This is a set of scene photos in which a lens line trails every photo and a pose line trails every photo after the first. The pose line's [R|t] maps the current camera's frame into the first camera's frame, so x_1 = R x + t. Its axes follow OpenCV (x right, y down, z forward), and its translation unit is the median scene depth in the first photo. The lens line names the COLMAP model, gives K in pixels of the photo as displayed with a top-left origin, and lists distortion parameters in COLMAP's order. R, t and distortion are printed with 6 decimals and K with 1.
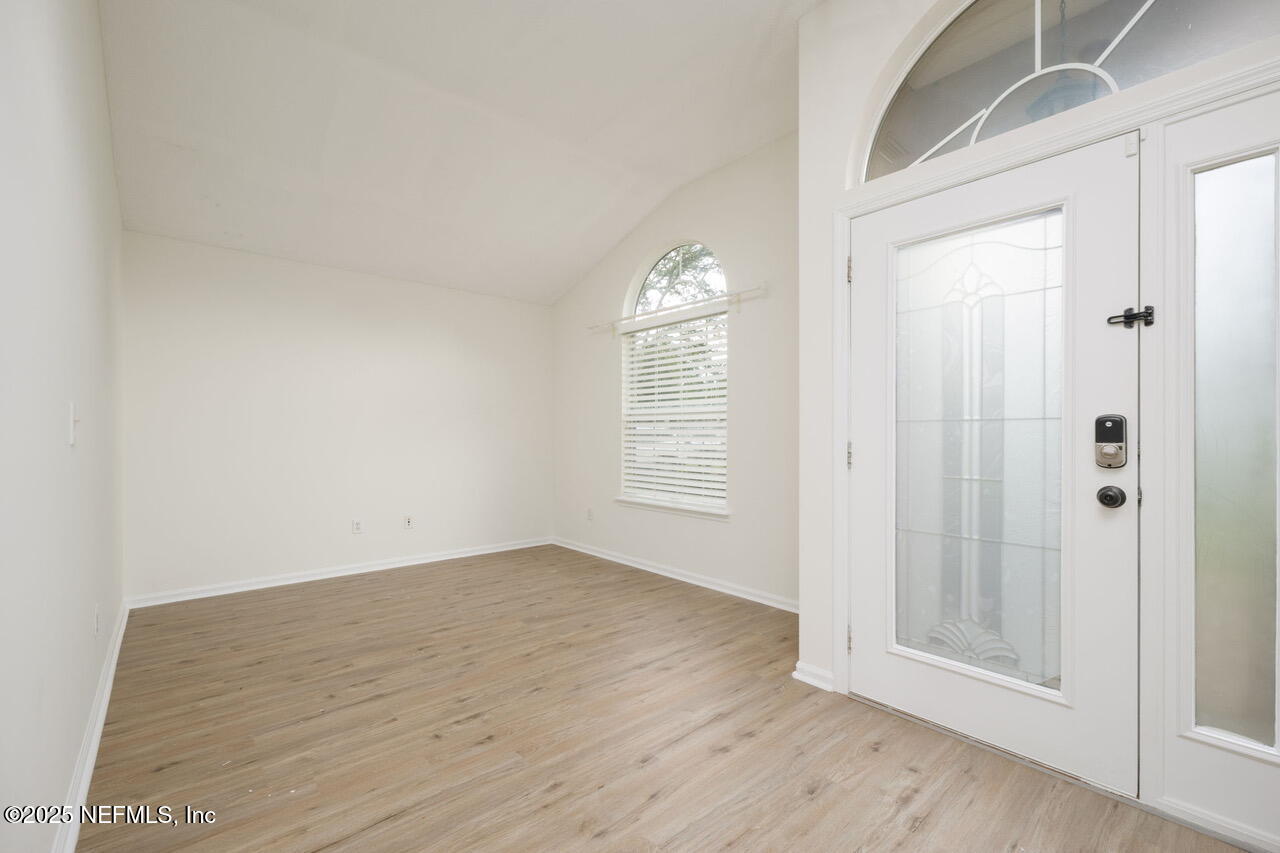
lens RADIAL K [[533.6, 0, 643.5], [0, 533.6, 431.6], [0, 0, 1]] dist [0.000126, 0.000110]
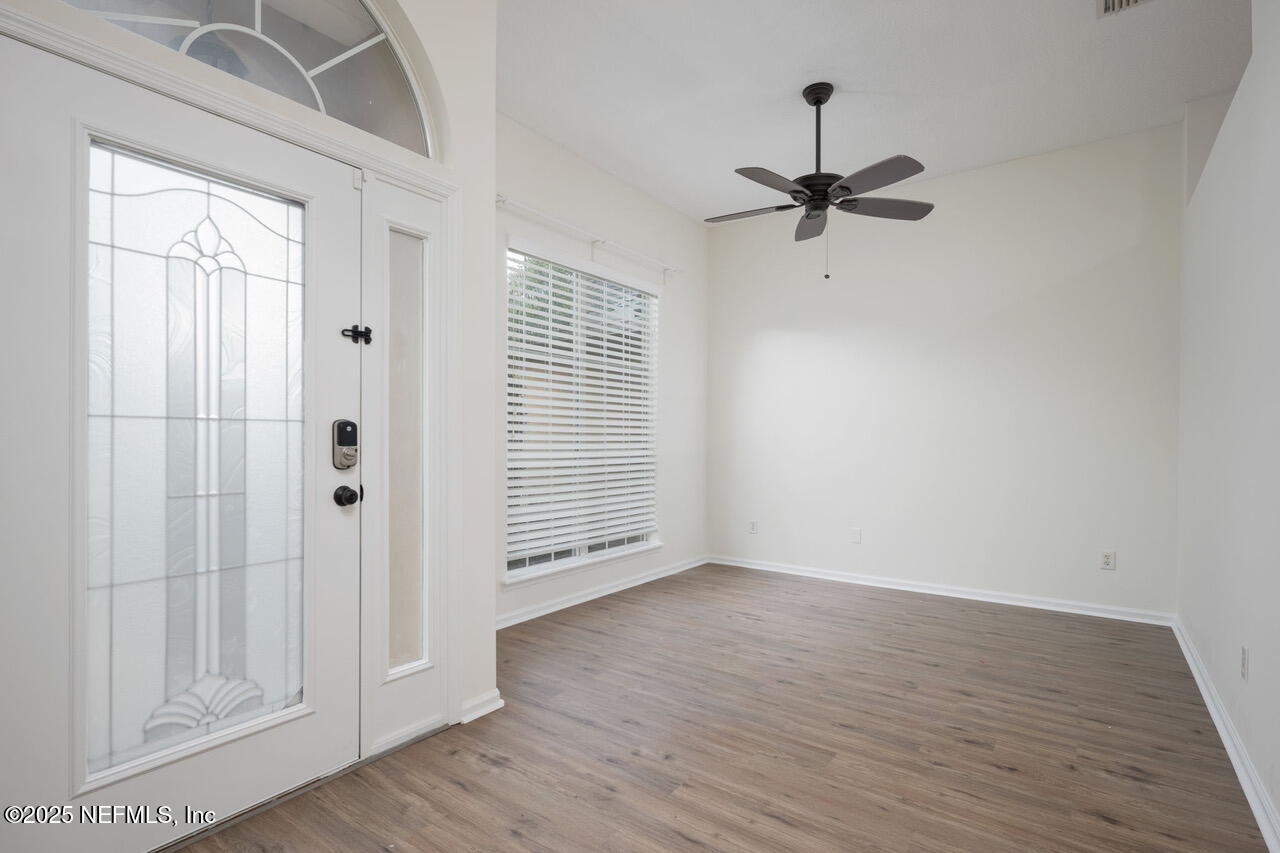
lens RADIAL K [[609.2, 0, 643.6], [0, 609.2, 442.3], [0, 0, 1]] dist [0.012443, 0.000020]
pose [[-0.205855, -0.000124, 0.978582, -0.429266], [-0.002026, 0.999998, -0.000300, 0.012610], [-0.978580, -0.002044, -0.205855, 0.615601]]
